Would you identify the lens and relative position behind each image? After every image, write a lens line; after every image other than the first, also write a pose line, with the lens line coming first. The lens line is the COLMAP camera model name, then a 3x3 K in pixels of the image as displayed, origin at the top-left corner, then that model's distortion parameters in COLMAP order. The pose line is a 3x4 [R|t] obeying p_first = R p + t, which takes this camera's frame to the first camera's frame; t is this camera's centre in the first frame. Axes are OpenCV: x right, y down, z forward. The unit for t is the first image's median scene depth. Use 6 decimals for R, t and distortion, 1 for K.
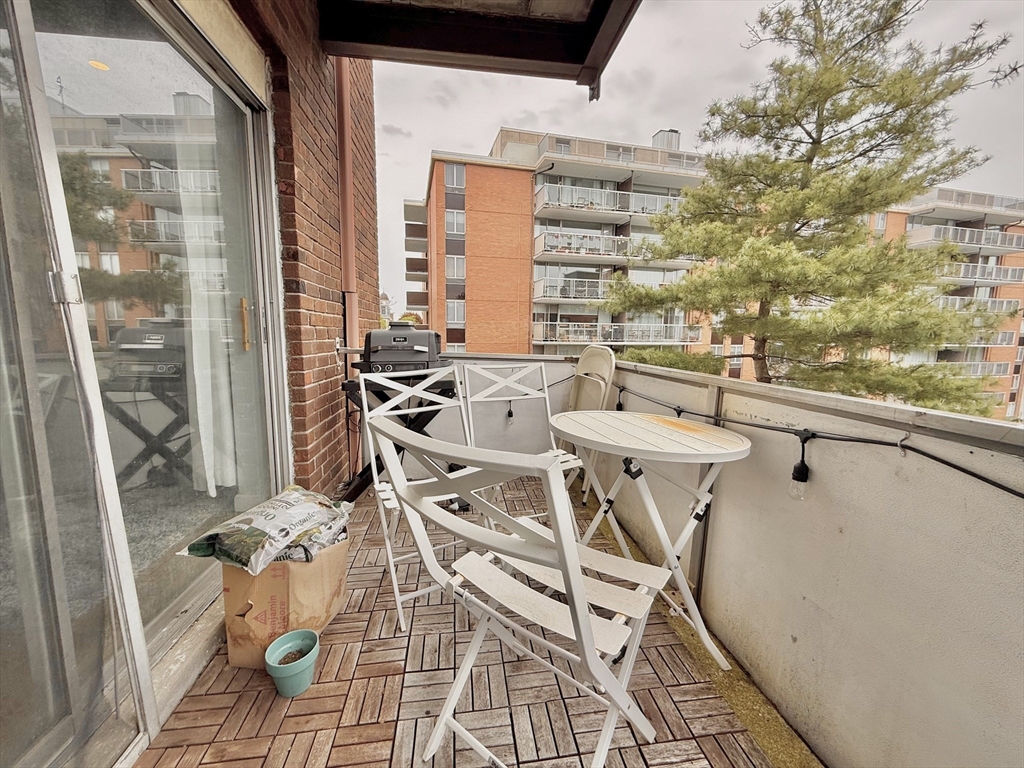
lens RADIAL K [[408.0, 0, 512.0], [0, 408.0, 384.0], [0, 0, 1]] dist [0.002247, 0.000311]
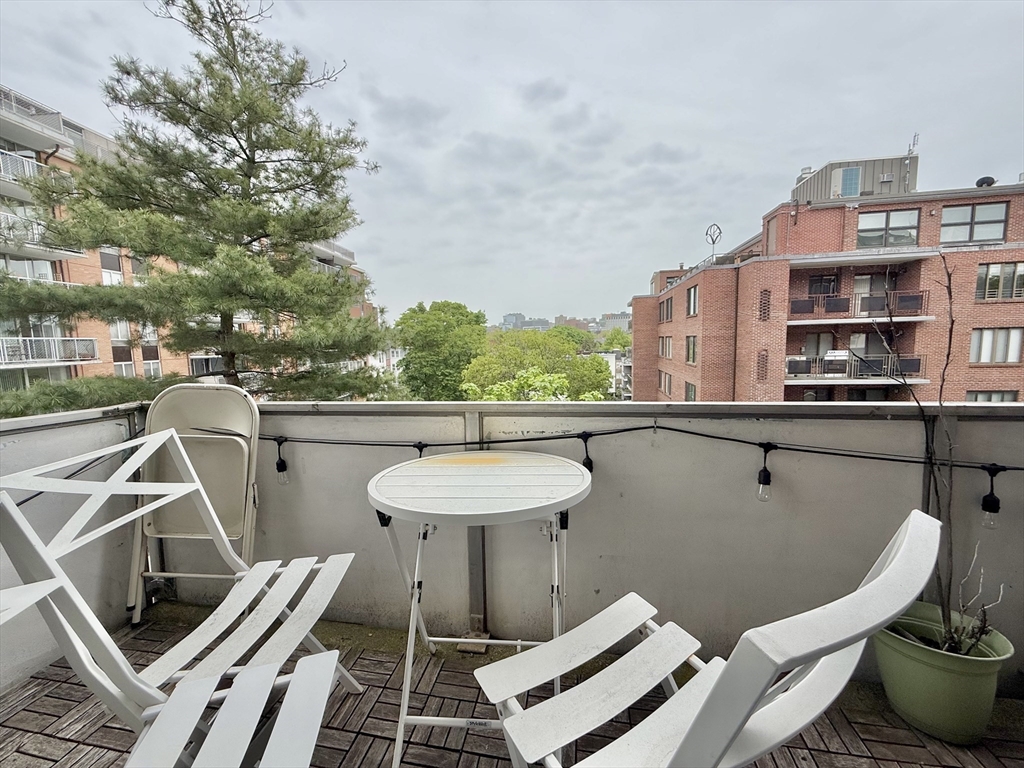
lens RADIAL K [[408.0, 0, 512.0], [0, 408.0, 384.0], [0, 0, 1]] dist [0.002247, 0.000311]
pose [[0.314665, -0.118647, 0.941758, -0.083632], [0.143553, 0.986693, 0.076344, -0.025684], [-0.938285, 0.111170, 0.327510, 0.116715]]
